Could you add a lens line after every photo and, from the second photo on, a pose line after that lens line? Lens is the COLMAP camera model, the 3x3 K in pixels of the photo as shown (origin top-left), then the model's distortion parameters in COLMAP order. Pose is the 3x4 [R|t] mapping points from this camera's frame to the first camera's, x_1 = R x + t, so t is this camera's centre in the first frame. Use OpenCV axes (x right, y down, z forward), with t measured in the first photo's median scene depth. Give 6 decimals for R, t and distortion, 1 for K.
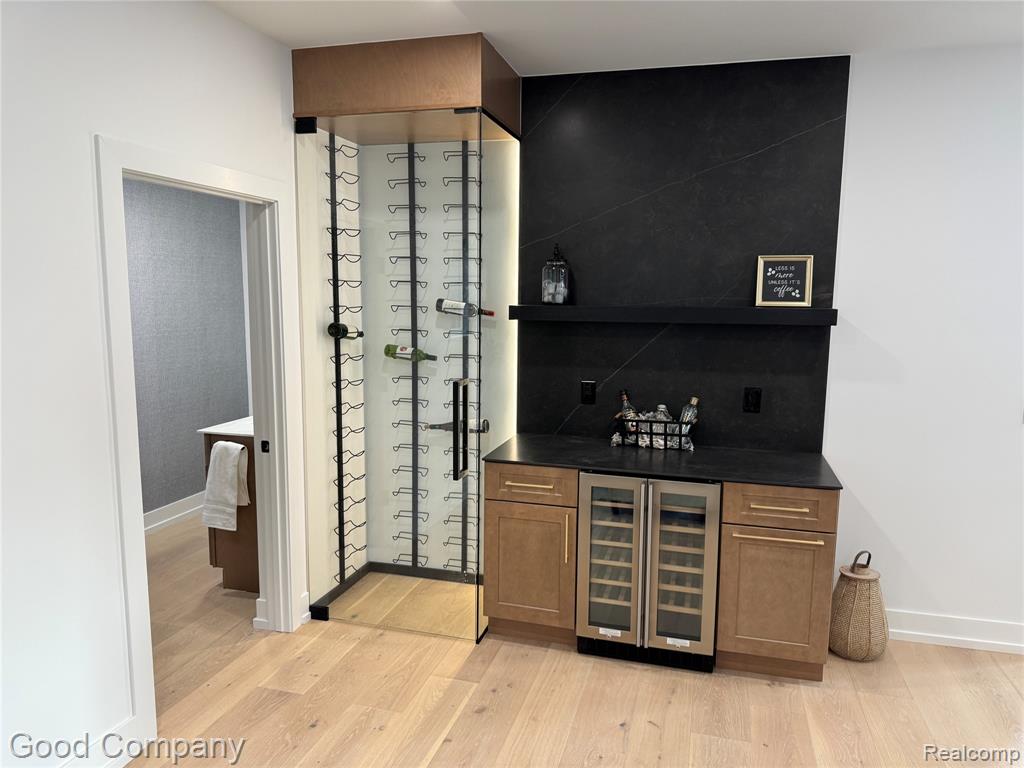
lens RADIAL K [[716.1, 0, 516.1], [0, 716.1, 390.6], [0, 0, 1]] dist [0.155764, -0.295520]
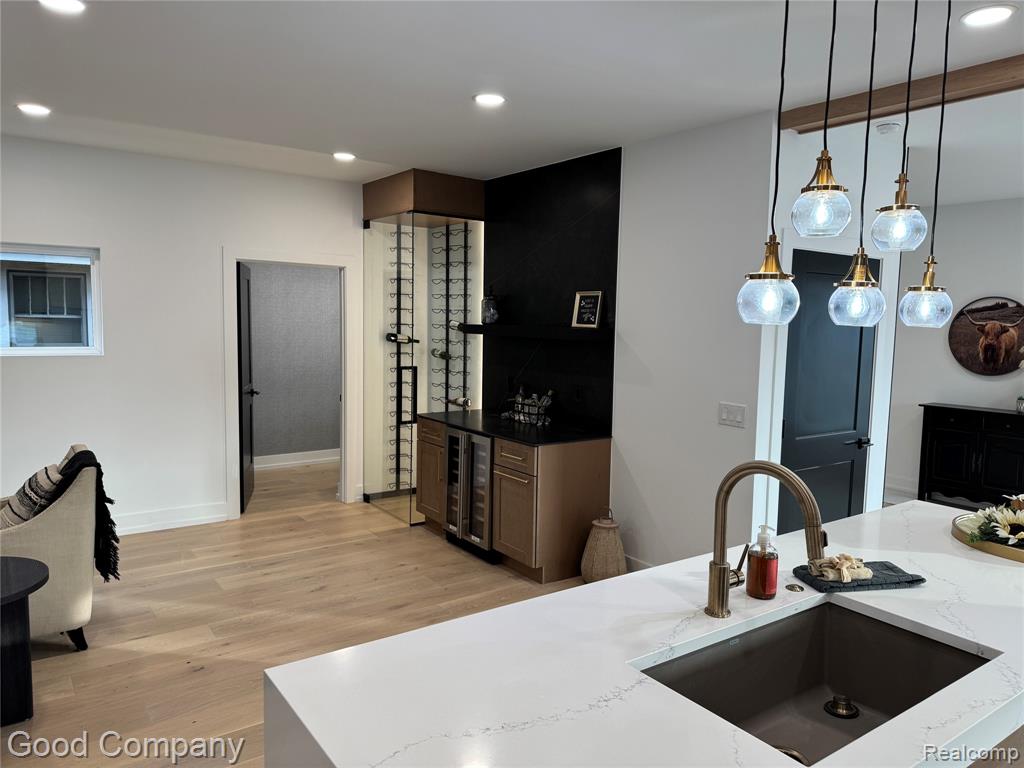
lens RADIAL K [[709.0, 0, 534.0], [0, 709.0, 388.7], [0, 0, 1]] dist [0.148141, -0.288450]
pose [[0.794186, 0.068836, -0.603764, 1.079317], [-0.101392, 0.994646, -0.019969, 0.038856], [0.599157, 0.077076, 0.796913, -0.145908]]
